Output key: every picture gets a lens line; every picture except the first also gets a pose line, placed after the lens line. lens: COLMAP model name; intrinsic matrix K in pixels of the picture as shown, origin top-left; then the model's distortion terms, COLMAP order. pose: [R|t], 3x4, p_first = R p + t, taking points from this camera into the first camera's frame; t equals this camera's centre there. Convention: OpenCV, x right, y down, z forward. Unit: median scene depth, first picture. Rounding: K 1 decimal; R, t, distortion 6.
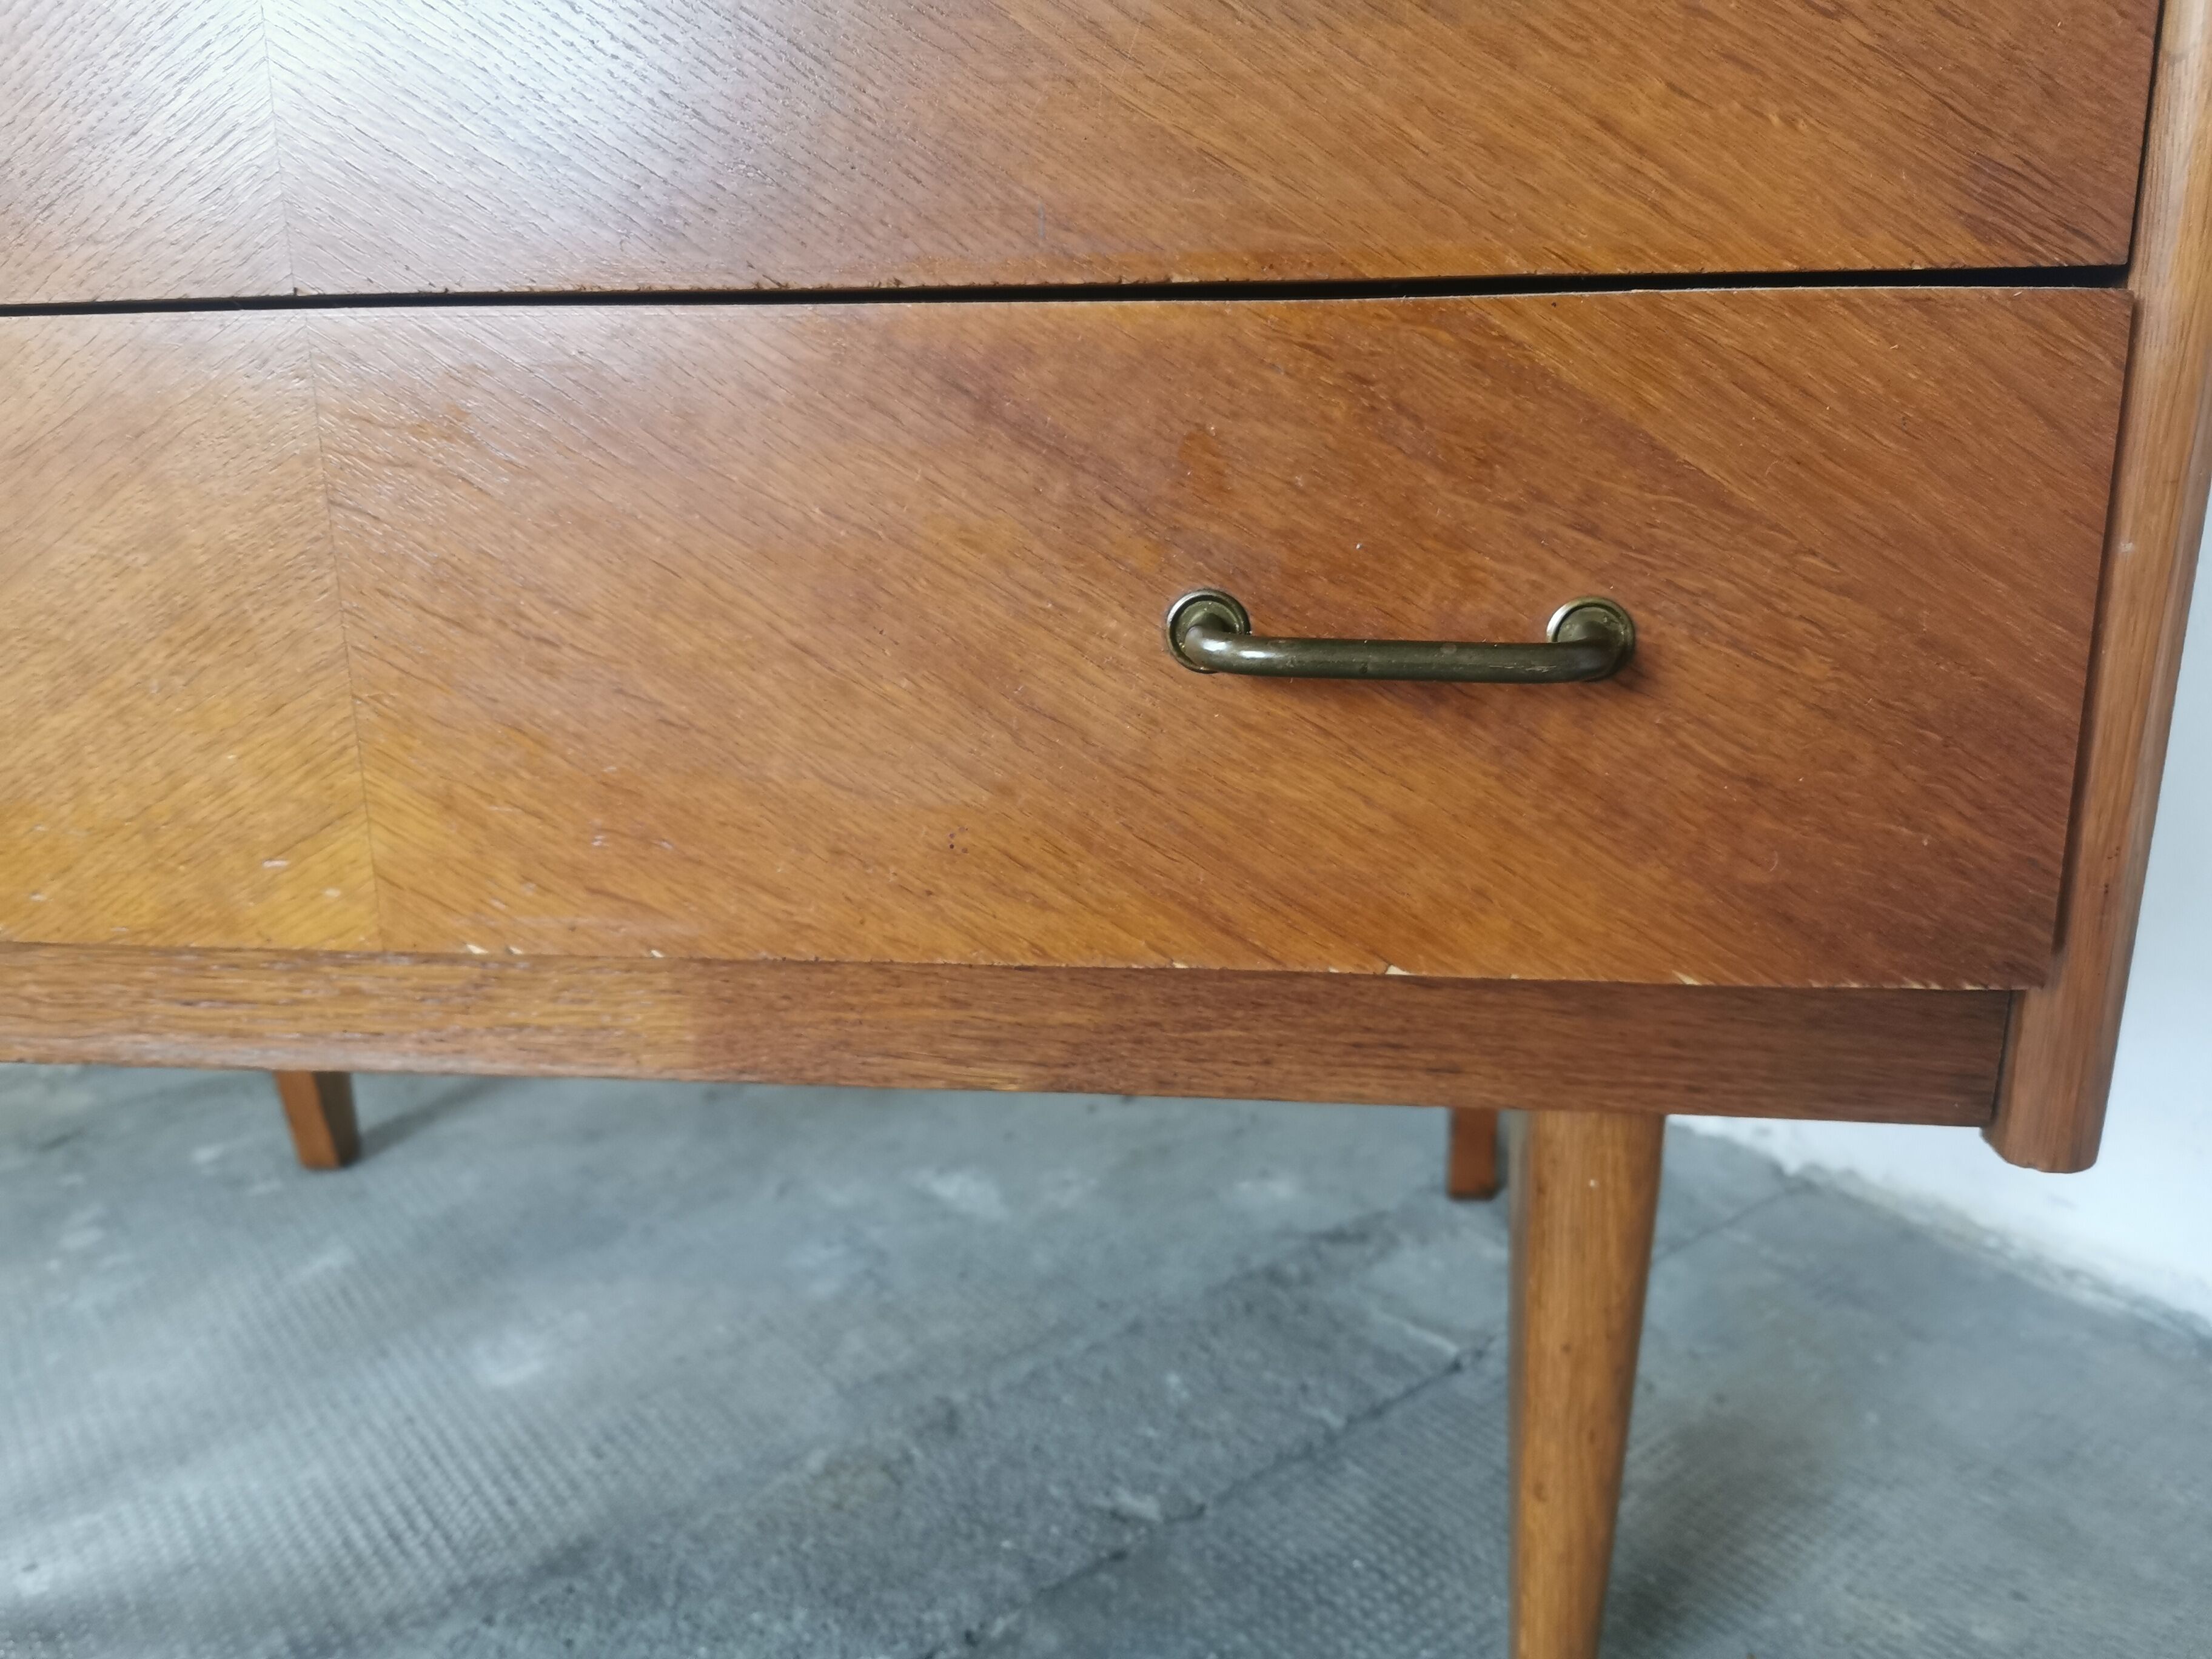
lens RADIAL K [[1729.9, 0, 1101.9], [0, 1729.9, 849.3], [0, 0, 1]] dist [0.050364, -0.083015]
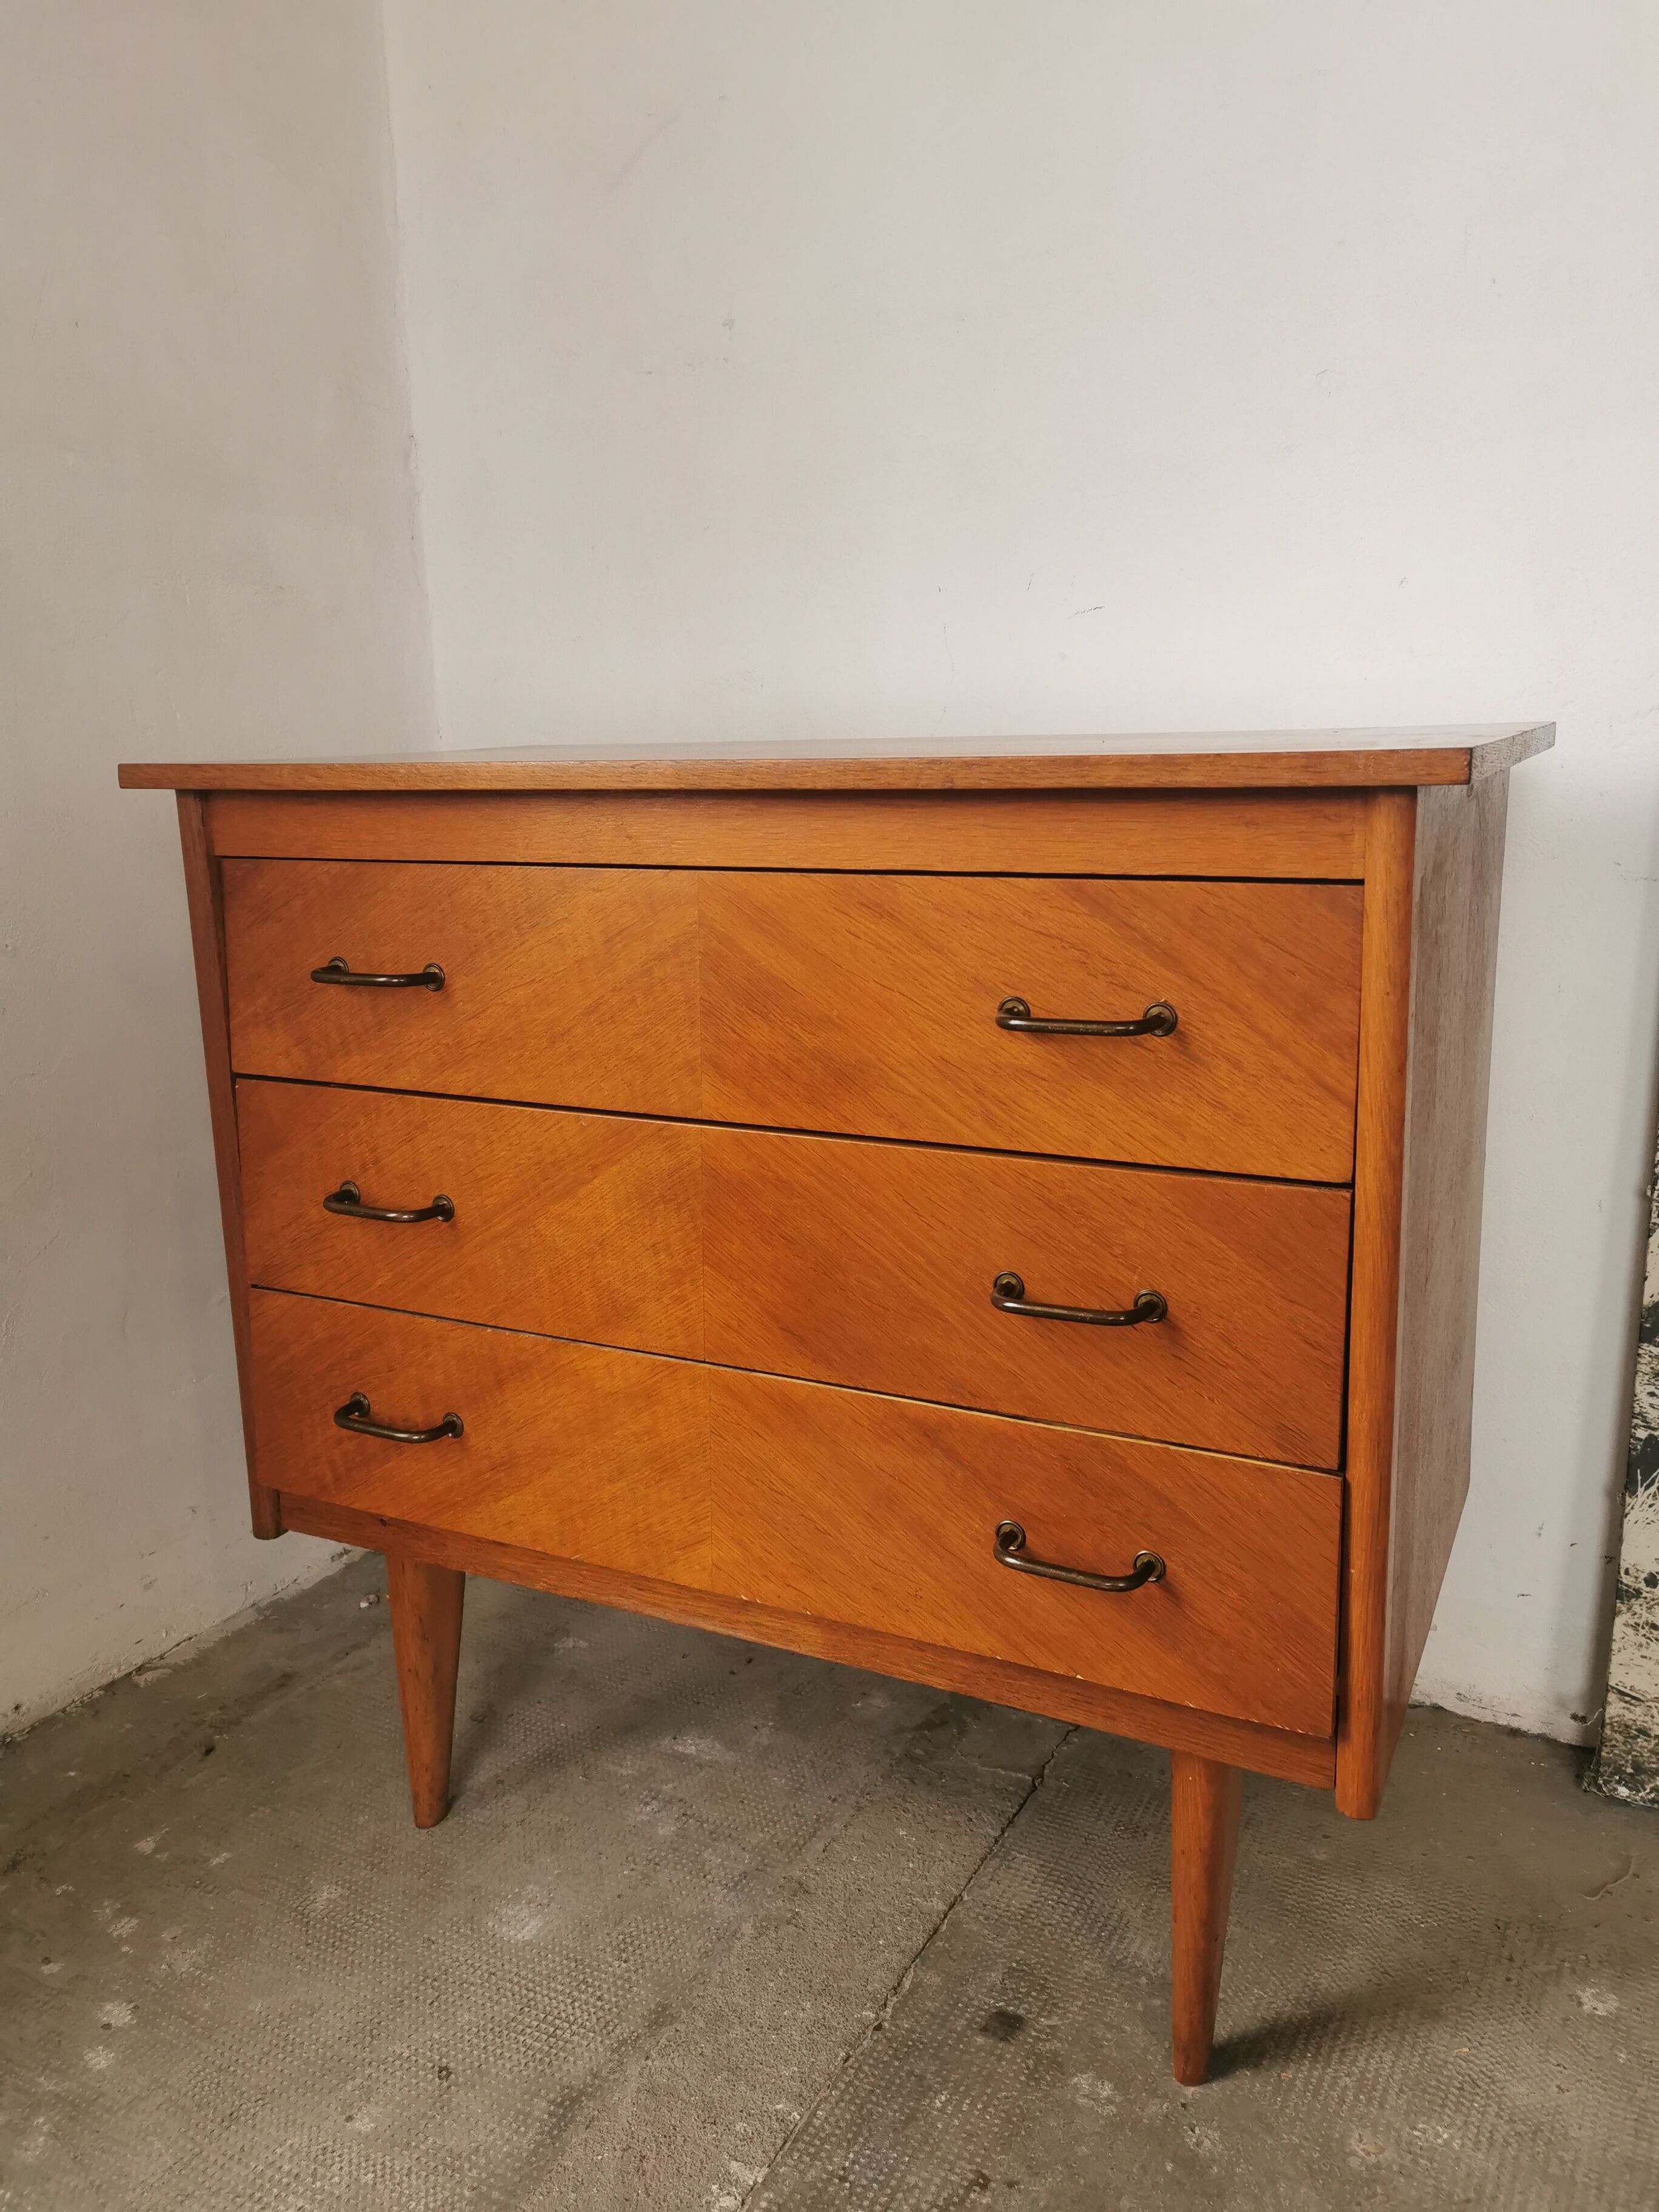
lens RADIAL K [[1729.9, 0, 809.1], [0, 1729.9, 1086.3], [0, 0, 1]] dist [0.050364, -0.083015]
pose [[0.936479, 0.068155, -0.344037, 0.599462], [-0.096398, 0.993176, -0.065647, -0.566392], [0.337215, 0.094641, 0.936658, -1.542848]]
